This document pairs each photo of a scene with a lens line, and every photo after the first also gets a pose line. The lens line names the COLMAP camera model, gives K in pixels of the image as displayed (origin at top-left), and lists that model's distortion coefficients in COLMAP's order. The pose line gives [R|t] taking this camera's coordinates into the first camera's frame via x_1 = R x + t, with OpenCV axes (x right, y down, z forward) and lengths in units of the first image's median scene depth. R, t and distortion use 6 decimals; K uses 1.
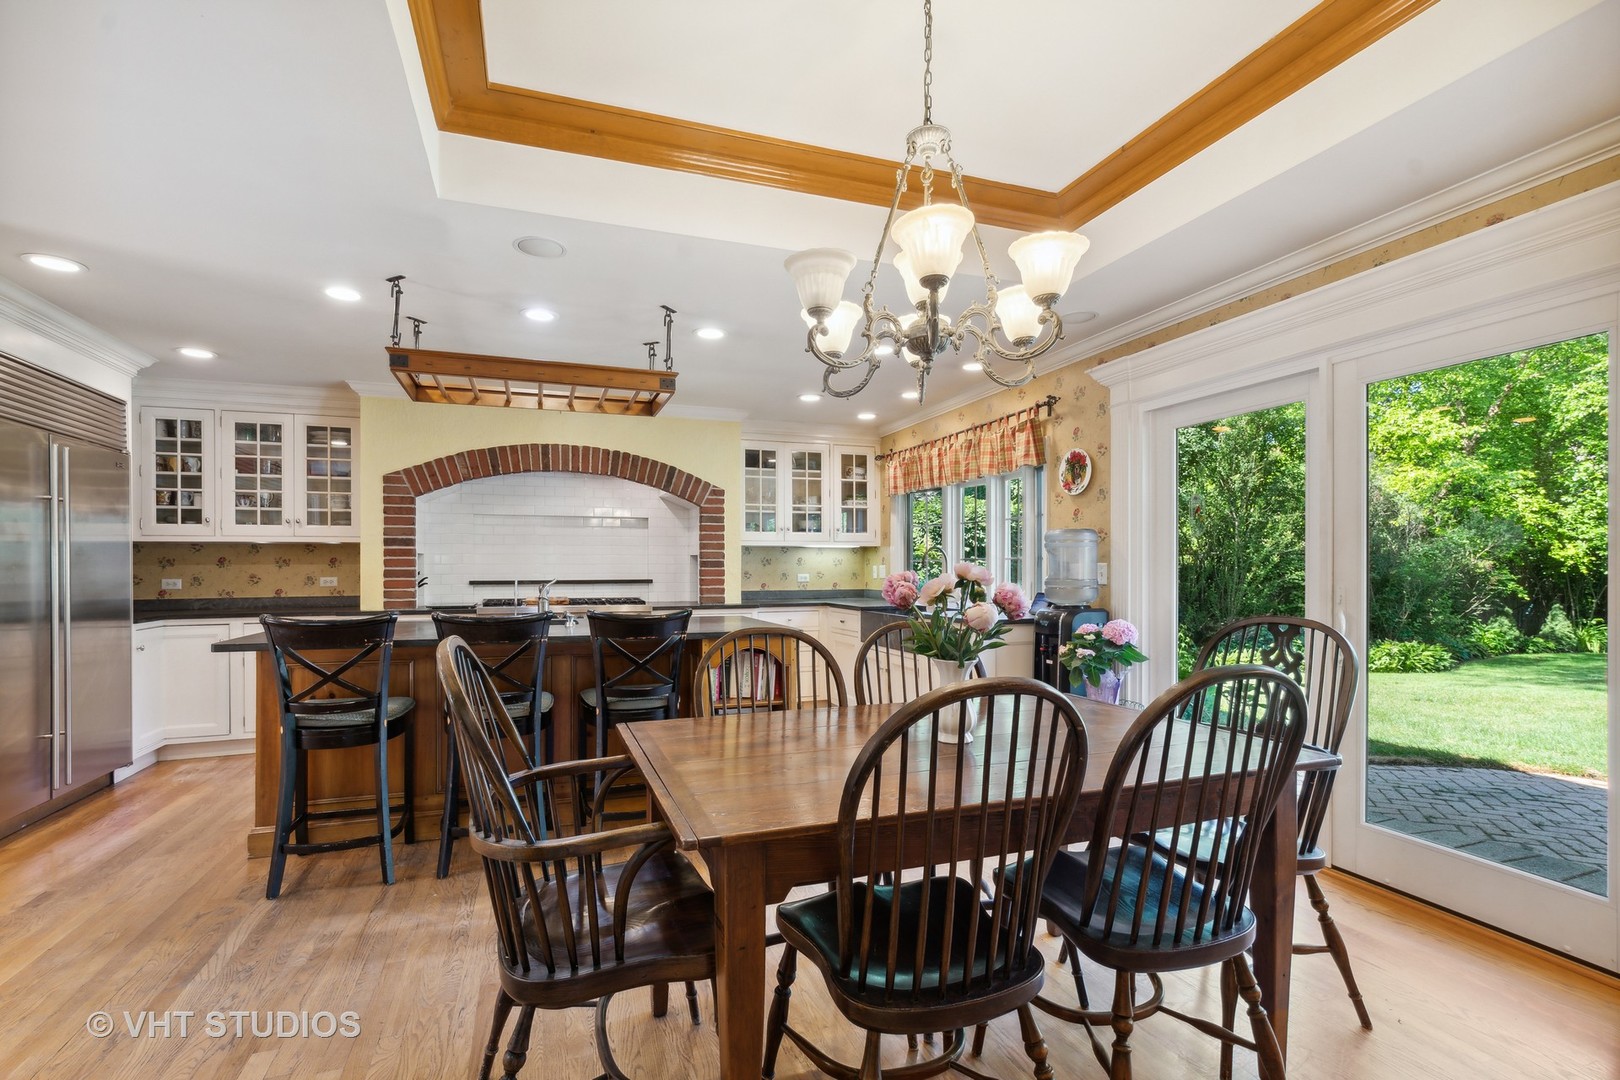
lens RADIAL K [[740.6, 0, 803.6], [0, 740.6, 556.5], [0, 0, 1]] dist [0.000022, 0.000438]
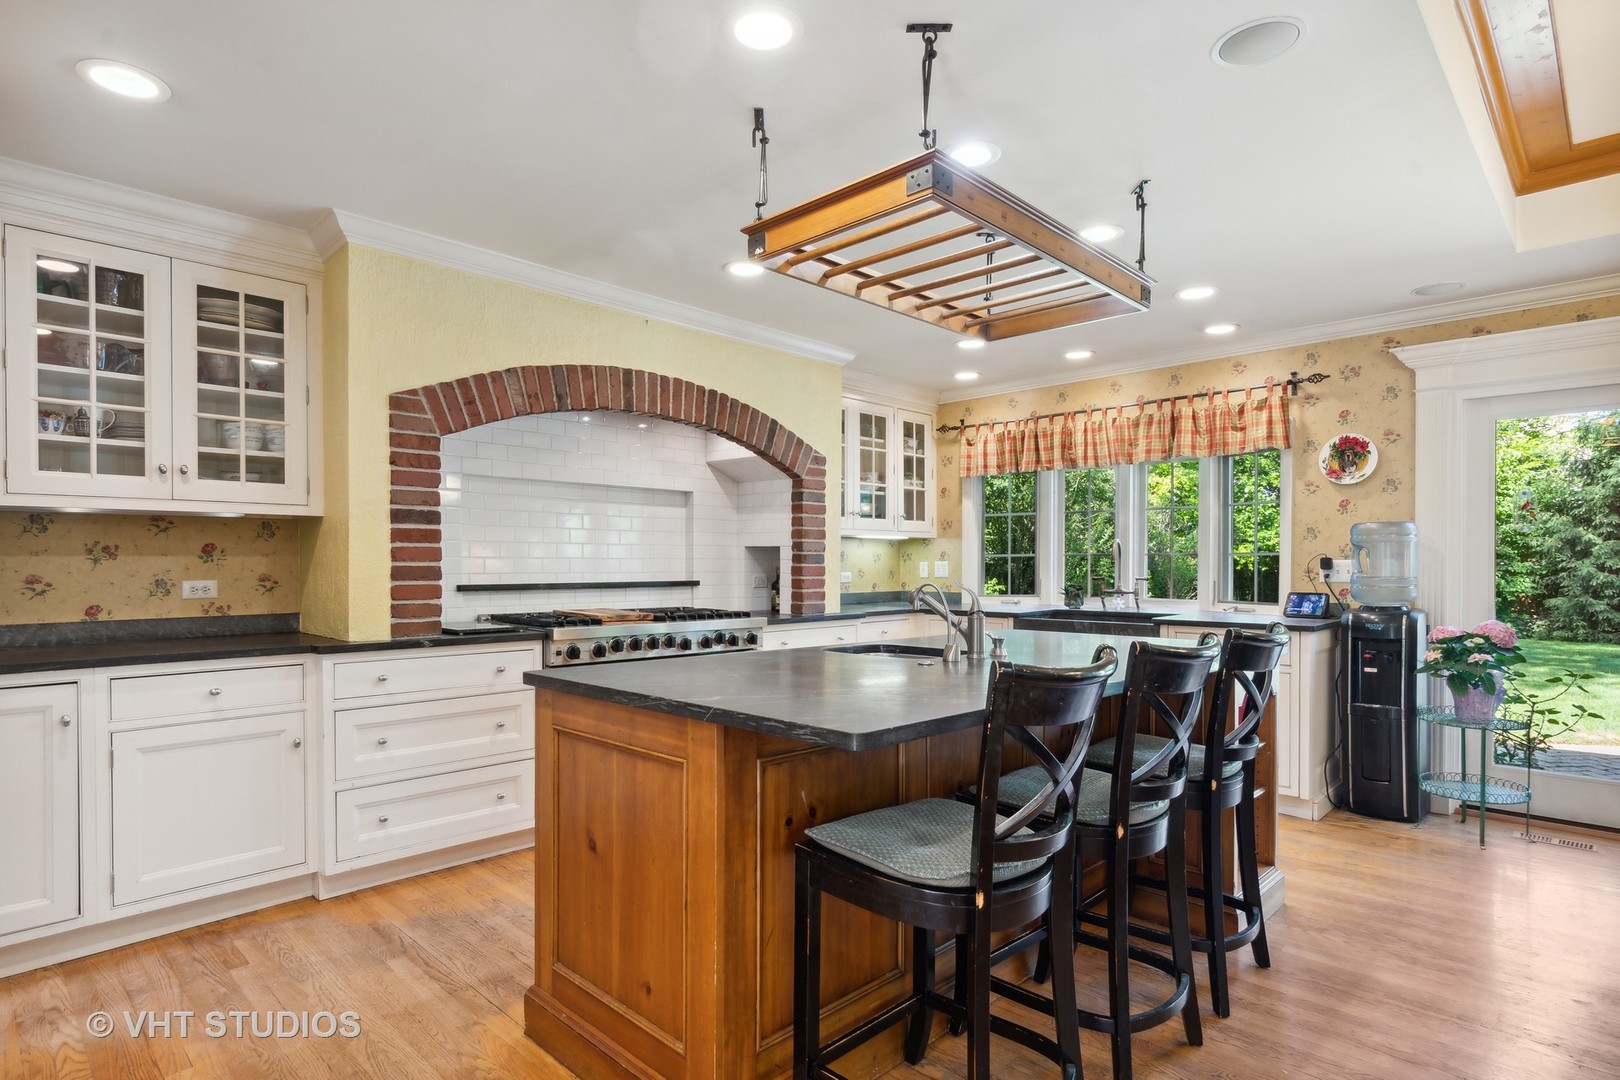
lens RADIAL K [[839.6, 0, 814.4], [0, 839.6, 551.1], [0, 0, 1]] dist [-0.007116, -0.001079]
pose [[0.899251, 0.008980, 0.437341, -0.537128], [-0.008942, 0.999958, -0.002145, 0.004746], [-0.437342, -0.001982, 0.899293, 0.294418]]
